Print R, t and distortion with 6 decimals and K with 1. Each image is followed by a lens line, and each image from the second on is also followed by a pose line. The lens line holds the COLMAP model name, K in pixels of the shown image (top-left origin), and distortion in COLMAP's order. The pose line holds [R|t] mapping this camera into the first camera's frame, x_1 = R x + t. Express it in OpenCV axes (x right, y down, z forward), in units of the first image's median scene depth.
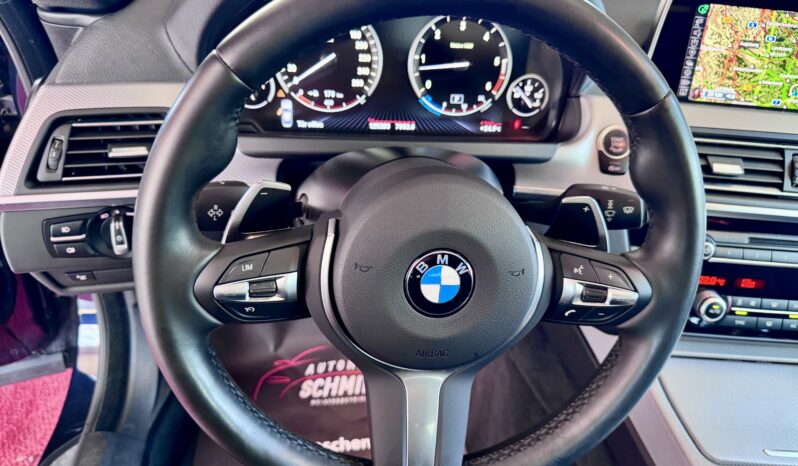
lens RADIAL K [[579.9, 0, 392.1], [0, 579.9, 237.5], [0, 0, 1]] dist [0.028322, -0.037170]
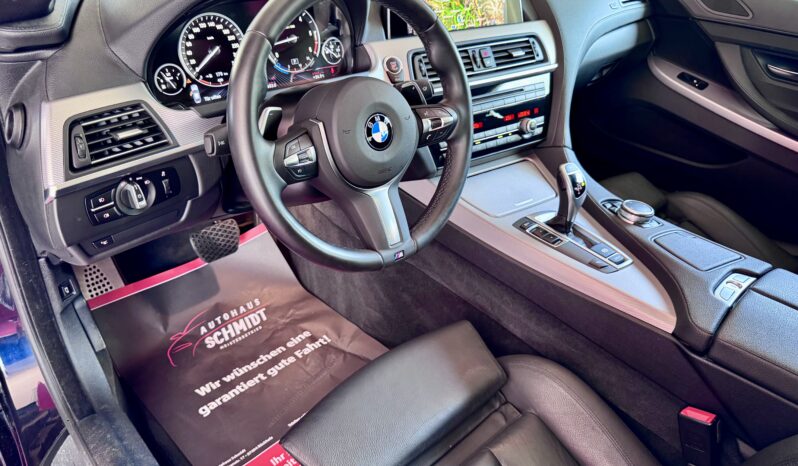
lens RADIAL K [[579.9, 0, 405.1], [0, 579.9, 231.2], [0, 0, 1]] dist [0.028322, -0.037170]
pose [[0.803707, -0.344188, 0.485376, -0.633008], [0.353131, 0.932443, 0.076482, 0.189818], [-0.478910, 0.109932, 0.870954, -0.497066]]
